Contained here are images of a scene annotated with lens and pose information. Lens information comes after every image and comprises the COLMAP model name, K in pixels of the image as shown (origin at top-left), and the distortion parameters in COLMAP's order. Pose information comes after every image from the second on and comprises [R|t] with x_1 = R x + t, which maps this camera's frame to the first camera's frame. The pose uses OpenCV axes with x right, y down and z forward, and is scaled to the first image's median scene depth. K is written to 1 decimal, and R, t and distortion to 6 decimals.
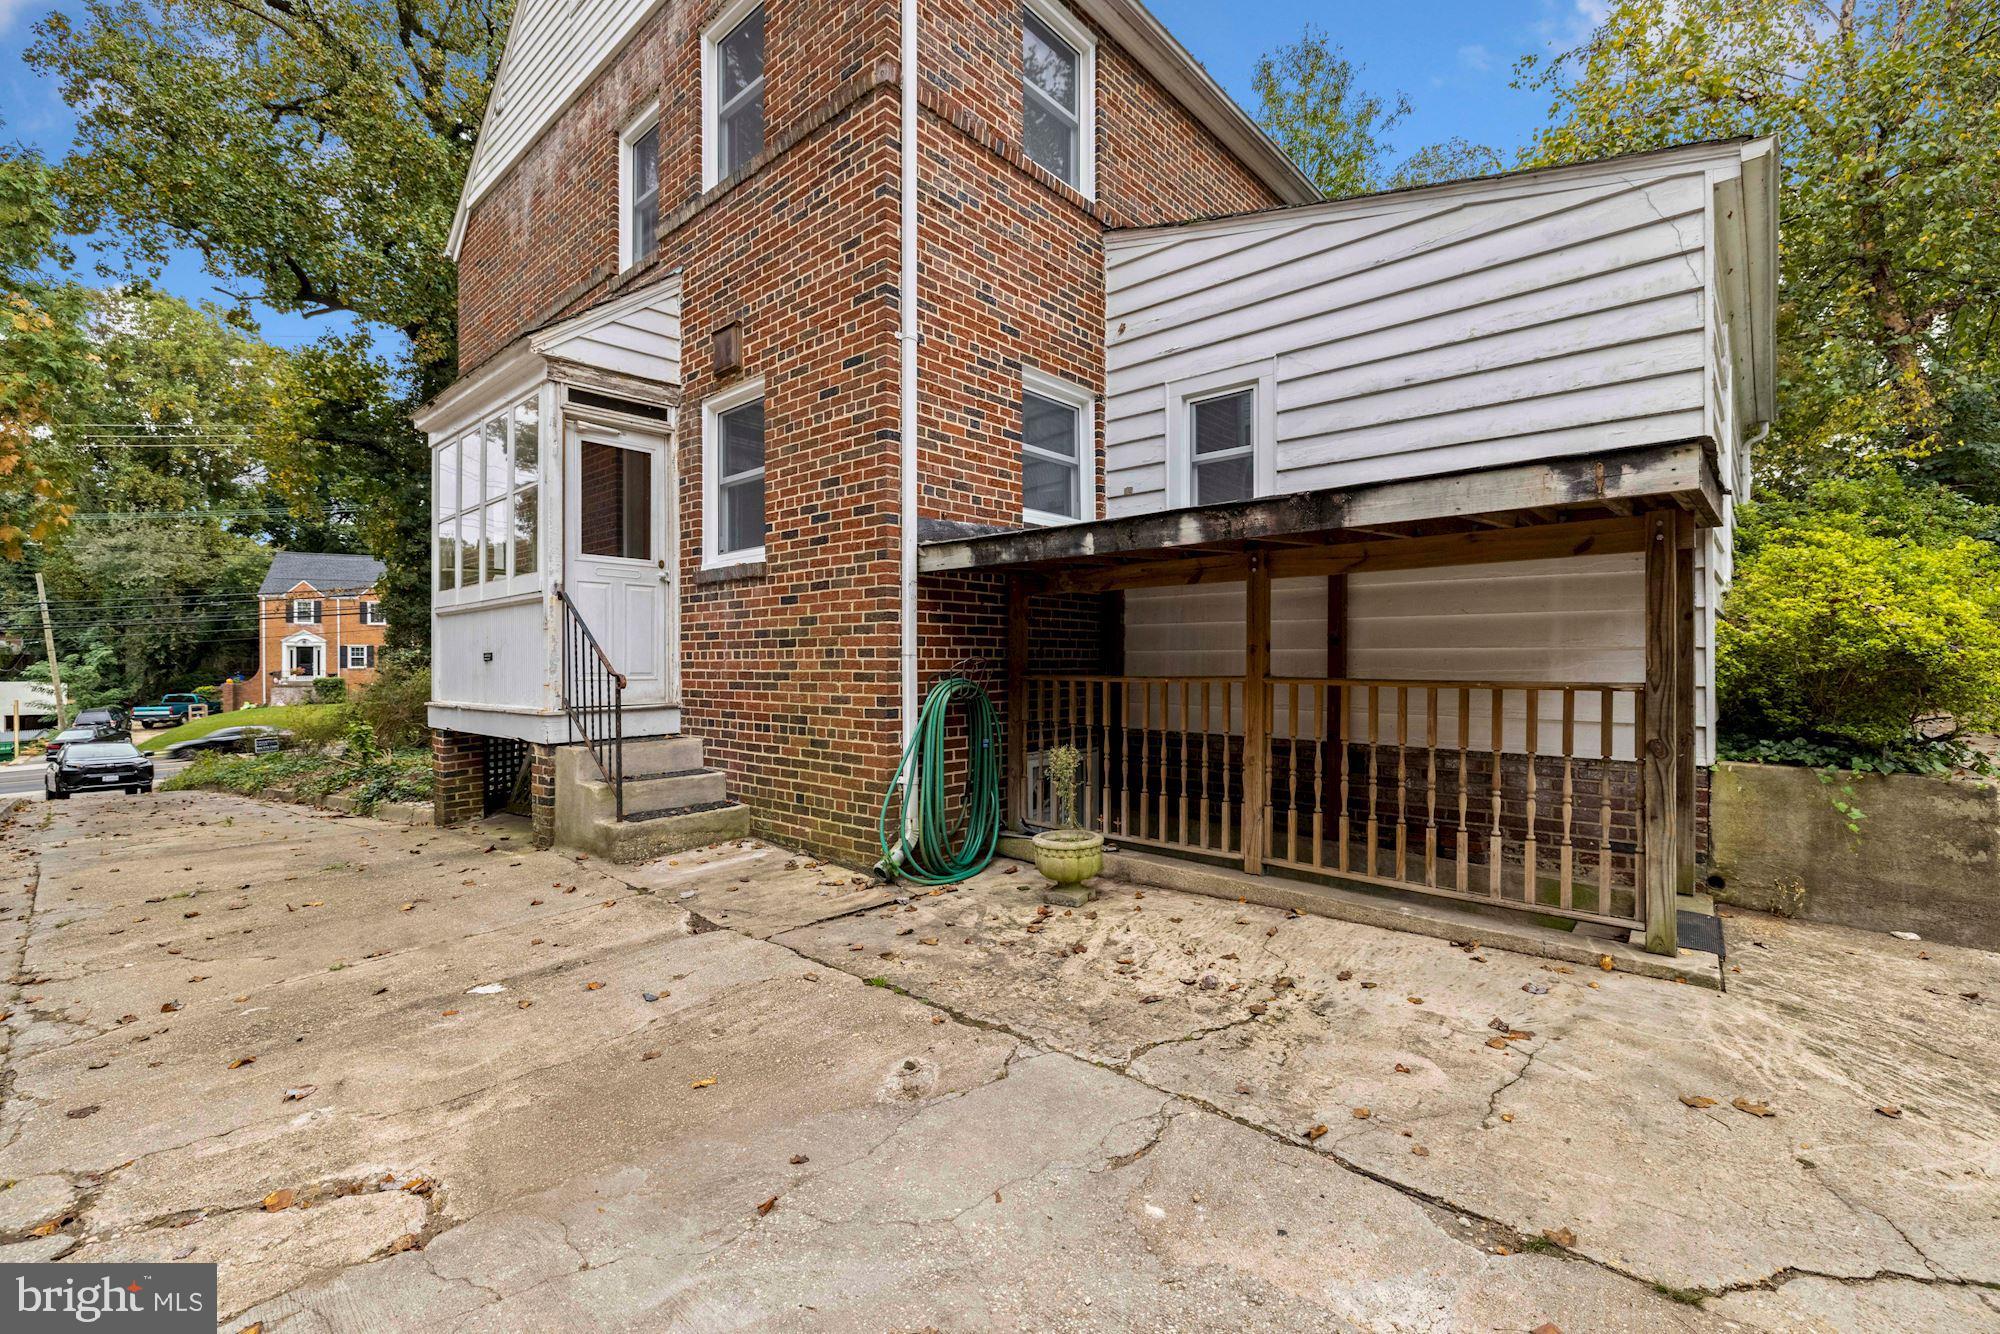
lens RADIAL K [[853.6, 0, 993.2], [0, 853.6, 671.8], [0, 0, 1]] dist [-0.001347, -0.000238]
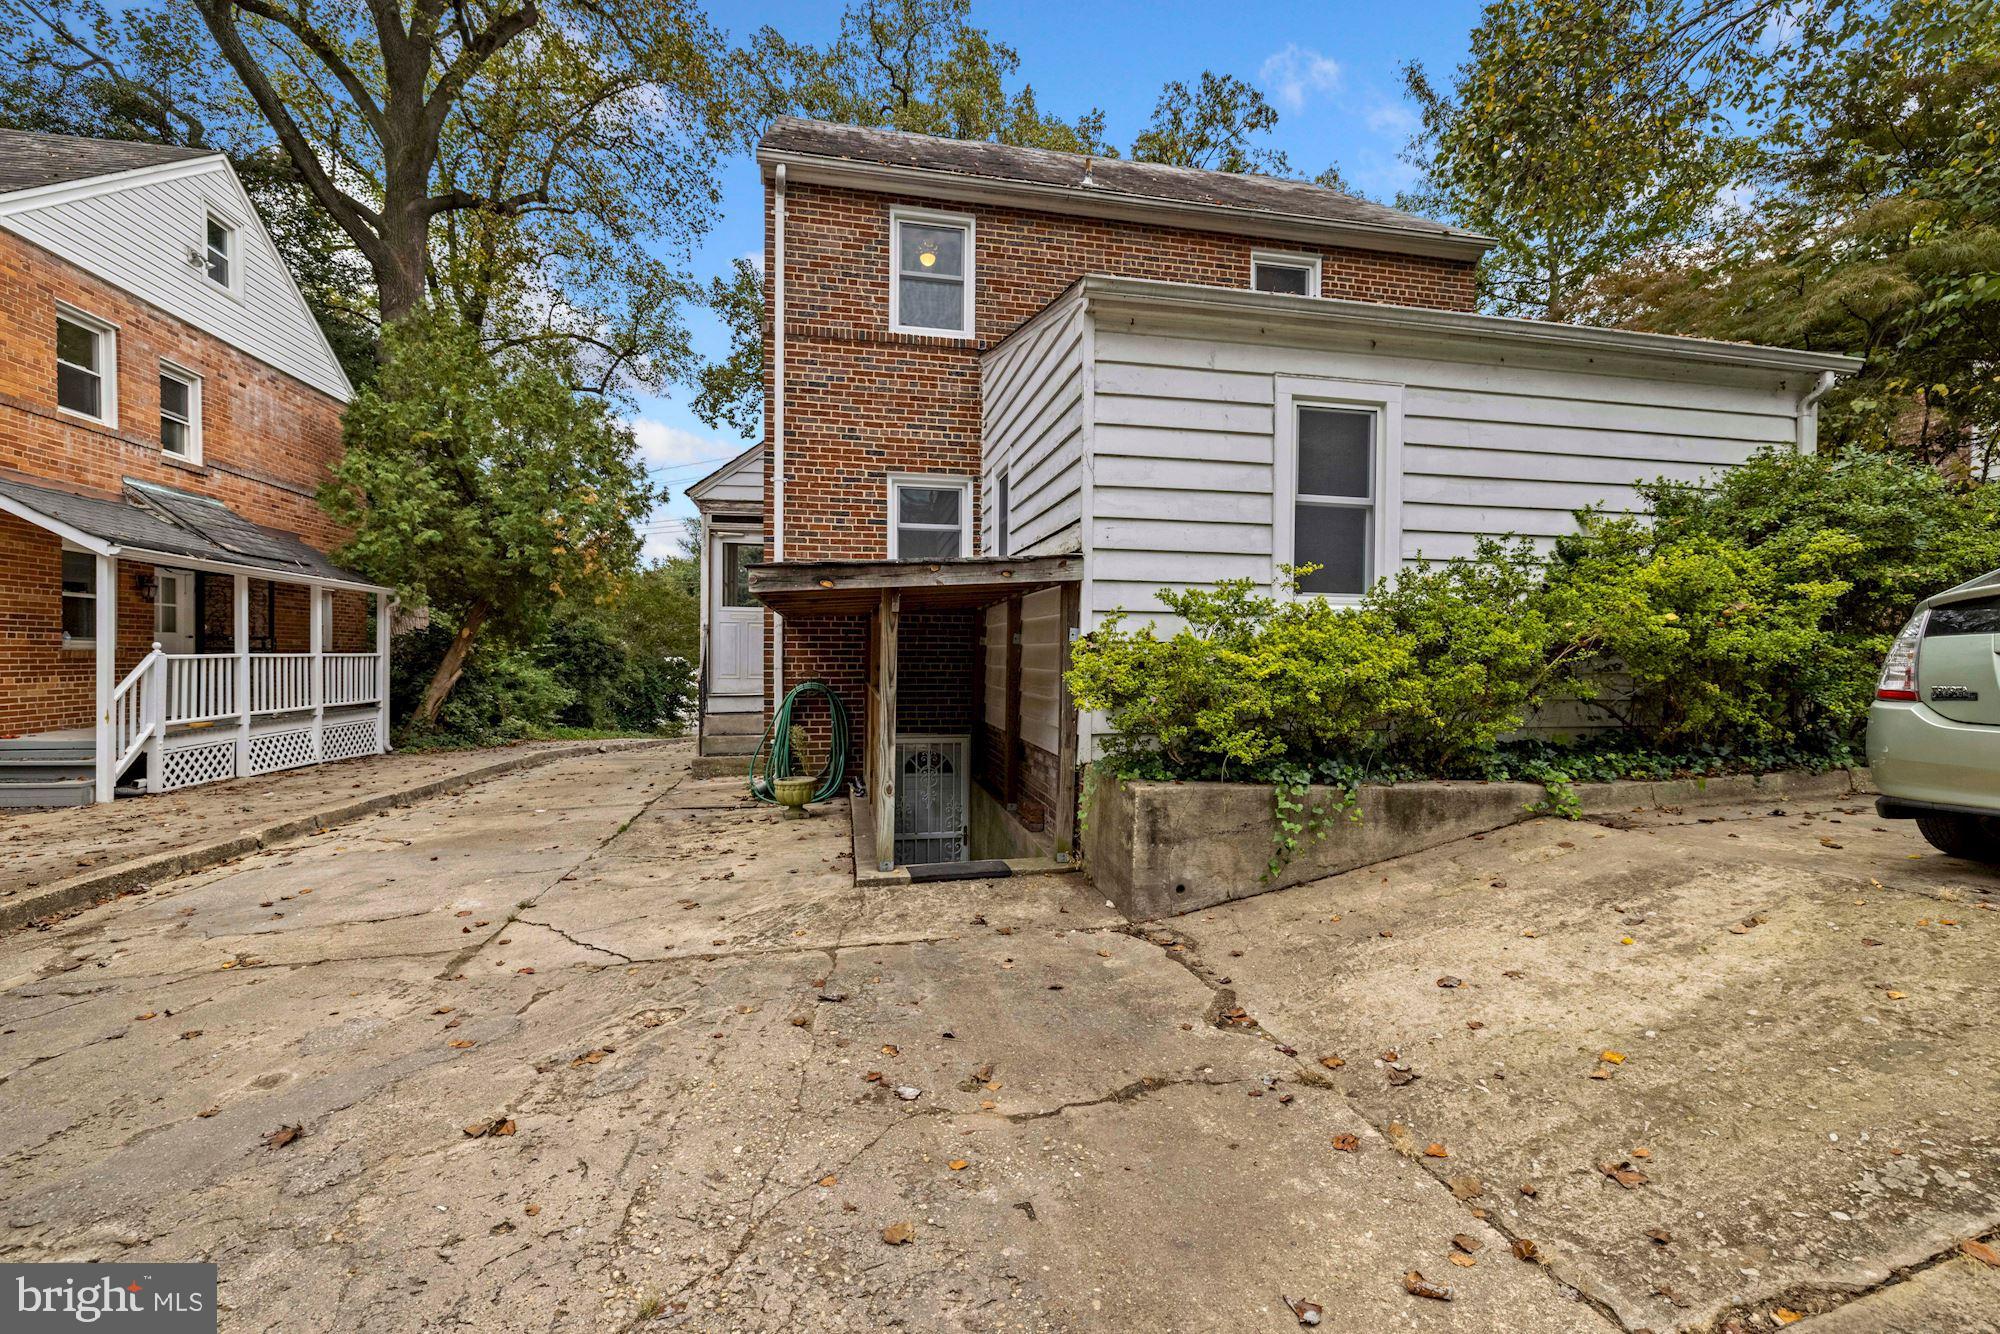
lens RADIAL K [[853.6, 0, 993.2], [0, 853.6, 671.8], [0, 0, 1]] dist [-0.001347, -0.000238]
pose [[0.805498, 0.014265, -0.592427, 1.074188], [-0.011734, 0.999898, 0.008122, -0.029142], [0.592482, 0.000409, 0.805583, -0.085062]]
